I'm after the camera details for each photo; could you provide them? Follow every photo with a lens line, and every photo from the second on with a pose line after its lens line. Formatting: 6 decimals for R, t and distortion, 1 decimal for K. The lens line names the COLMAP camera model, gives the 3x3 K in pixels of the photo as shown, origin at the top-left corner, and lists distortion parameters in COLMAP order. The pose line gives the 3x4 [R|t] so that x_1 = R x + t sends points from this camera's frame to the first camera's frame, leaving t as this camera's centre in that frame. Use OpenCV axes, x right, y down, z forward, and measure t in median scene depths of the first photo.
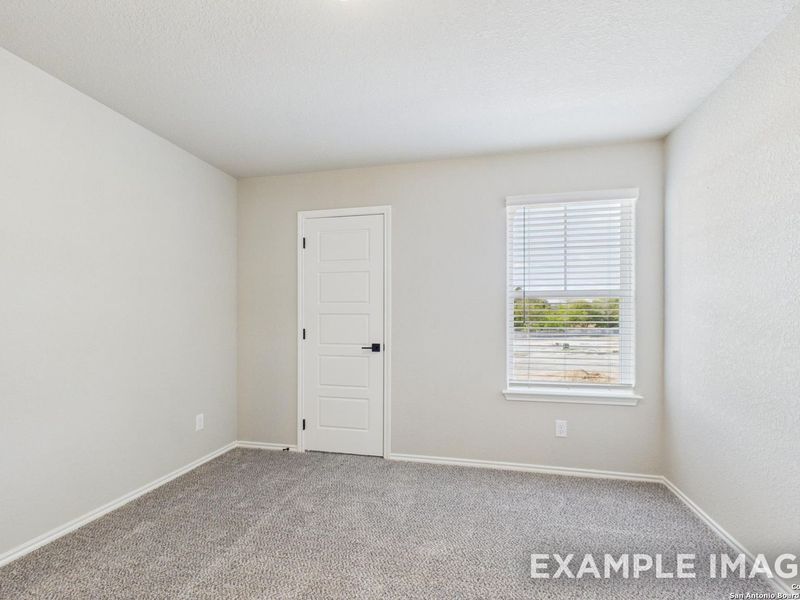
lens RADIAL K [[380.6, 0, 400.1], [0, 380.6, 320.2], [0, 0, 1]] dist [0.000702, -0.000028]
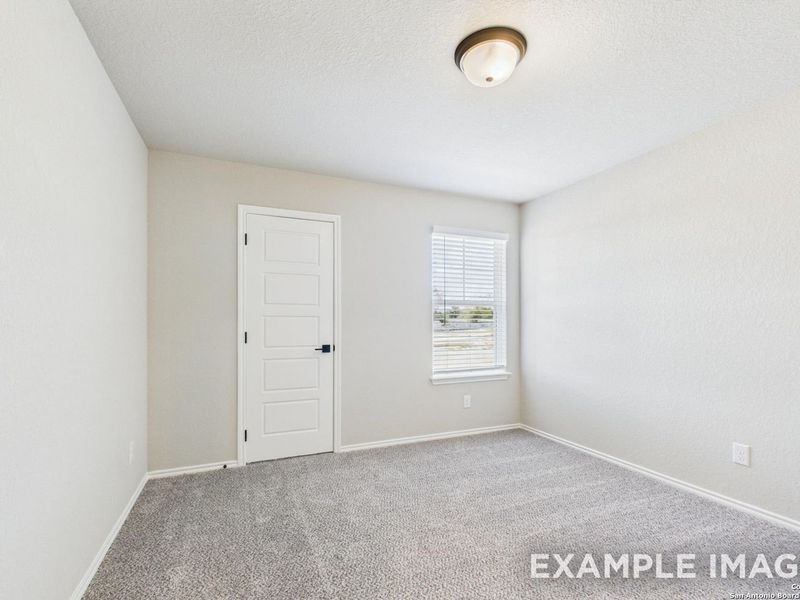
lens RADIAL K [[380.6, 0, 400.1], [0, 380.6, 320.2], [0, 0, 1]] dist [0.000702, -0.000028]
pose [[0.808499, 0.002521, 0.588493, -0.541798], [0.003336, 0.999955, -0.008866, 0.004249], [-0.588489, 0.009131, 0.808454, 0.034352]]
